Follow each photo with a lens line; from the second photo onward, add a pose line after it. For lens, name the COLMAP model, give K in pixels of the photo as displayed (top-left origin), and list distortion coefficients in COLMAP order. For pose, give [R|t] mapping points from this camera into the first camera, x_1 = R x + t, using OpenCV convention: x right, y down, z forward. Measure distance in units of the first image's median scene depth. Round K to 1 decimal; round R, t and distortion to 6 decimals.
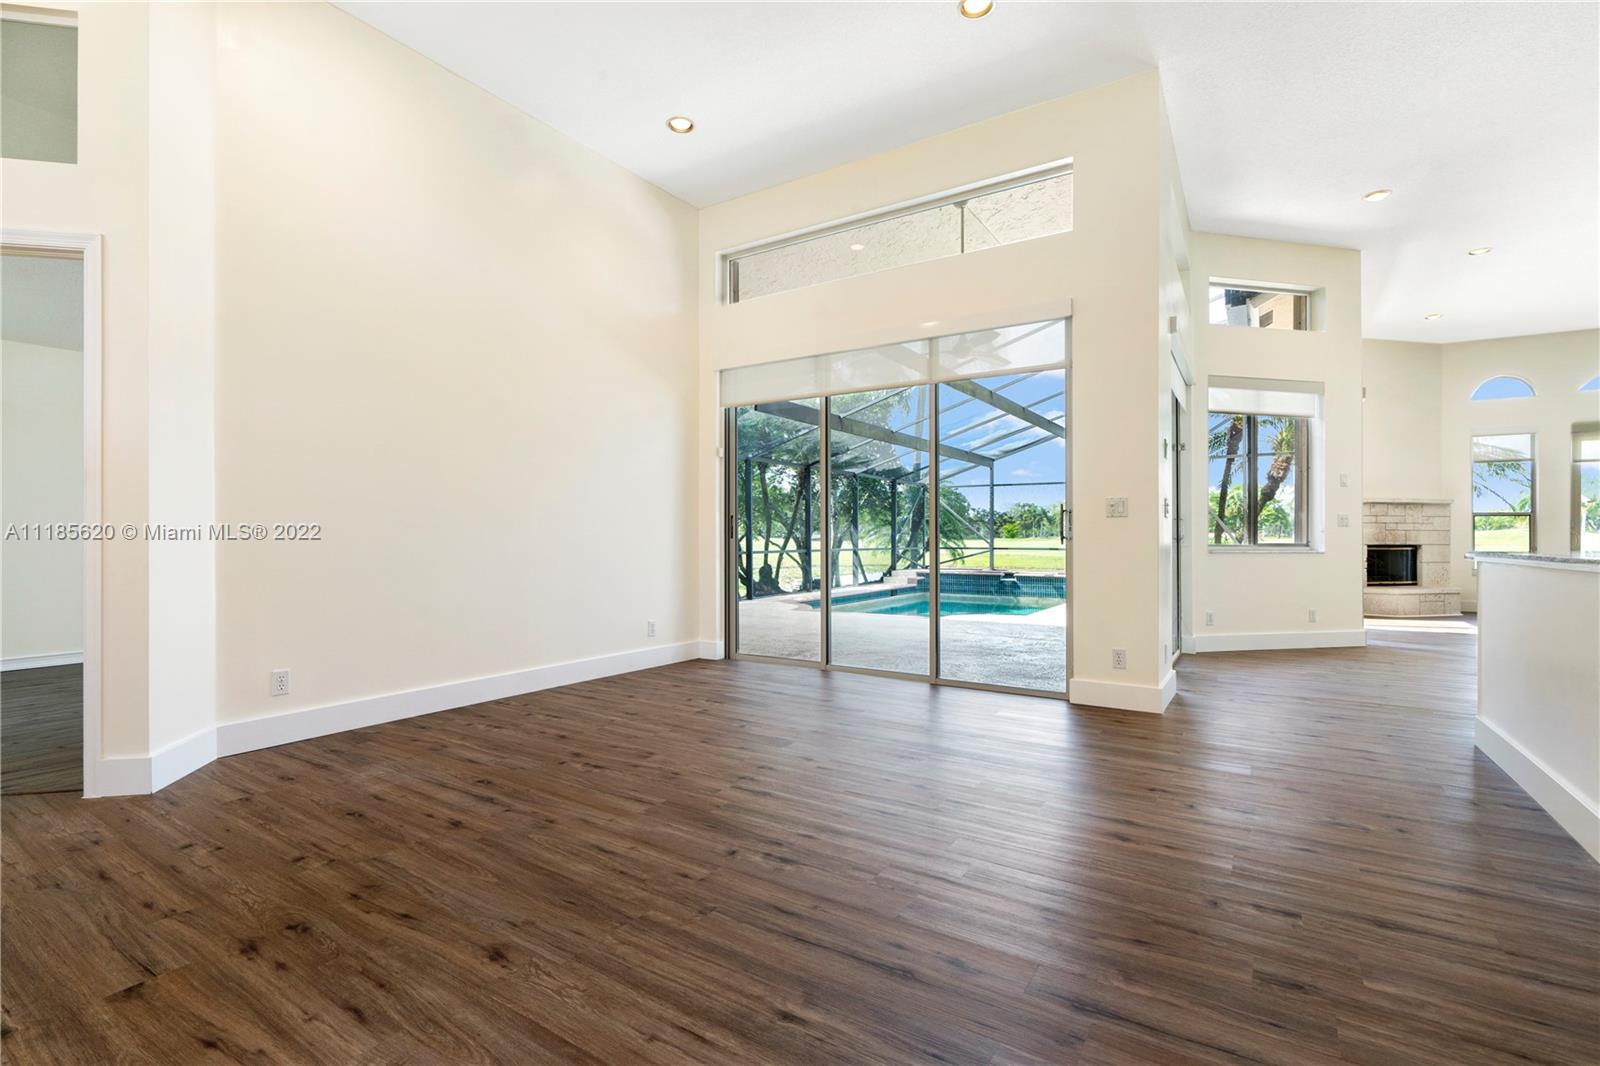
lens RADIAL K [[734.3, 0, 796.3], [0, 734.3, 528.6], [0, 0, 1]] dist [0.000738, -0.000072]
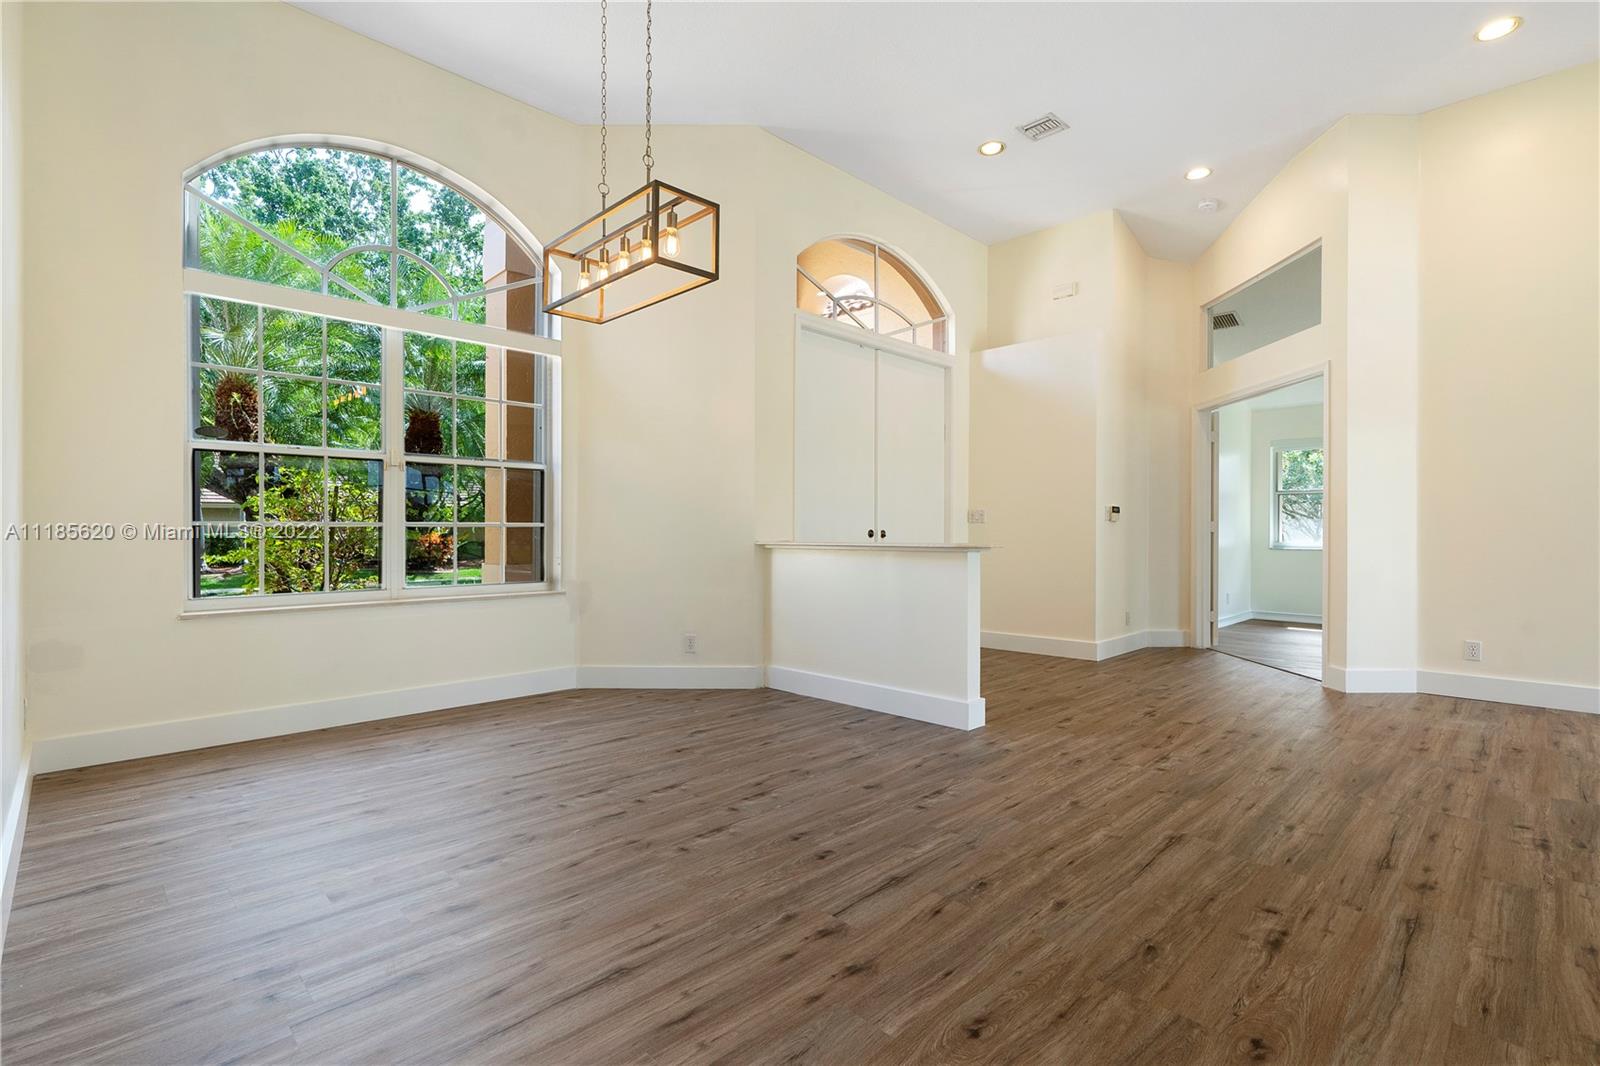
lens RADIAL K [[734.3, 0, 793.8], [0, 734.3, 533.4], [0, 0, 1]] dist [0.000738, -0.000072]
pose [[-0.216982, -0.000675, -0.976175, 1.325005], [0.010460, 0.999941, -0.003016, -0.007068], [0.976120, -0.010865, -0.216962, 0.192118]]
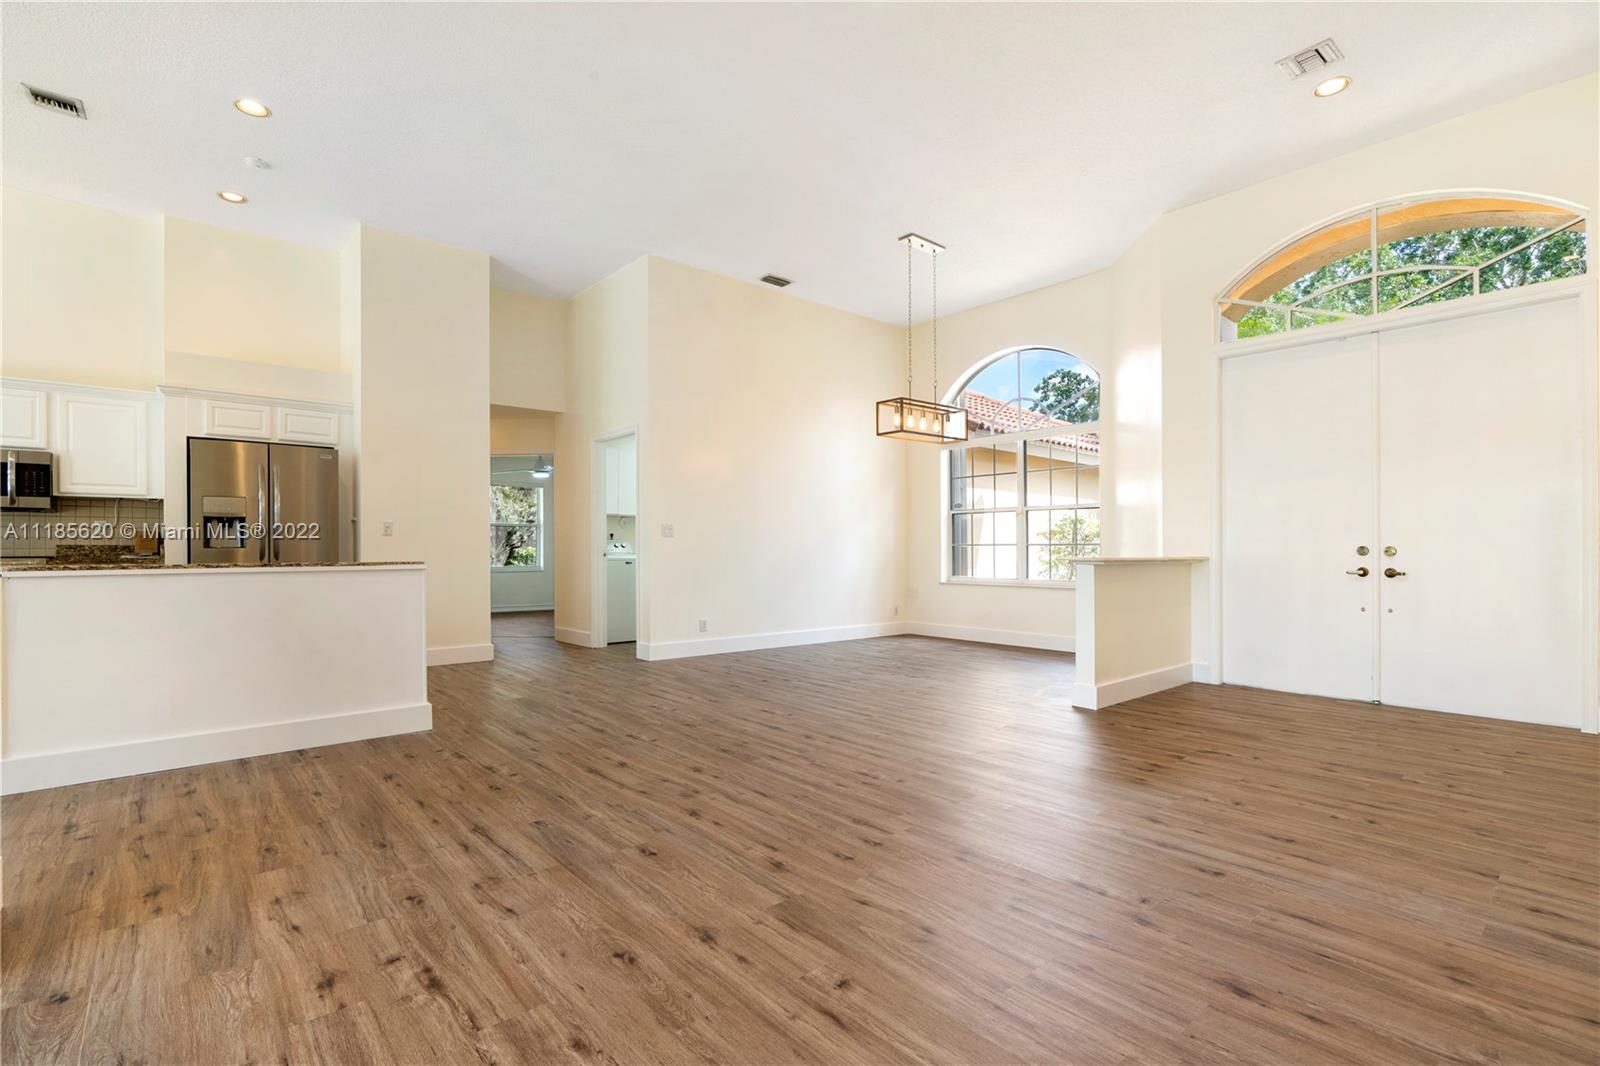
lens RADIAL K [[734.3, 0, 799.4], [0, 734.3, 542.8], [0, 0, 1]] dist [0.000738, -0.000072]
pose [[-0.962462, -0.001794, 0.271411, -0.300965], [-0.007479, 0.999774, -0.019915, 0.025178], [-0.271314, -0.021197, -0.962257, 2.584473]]
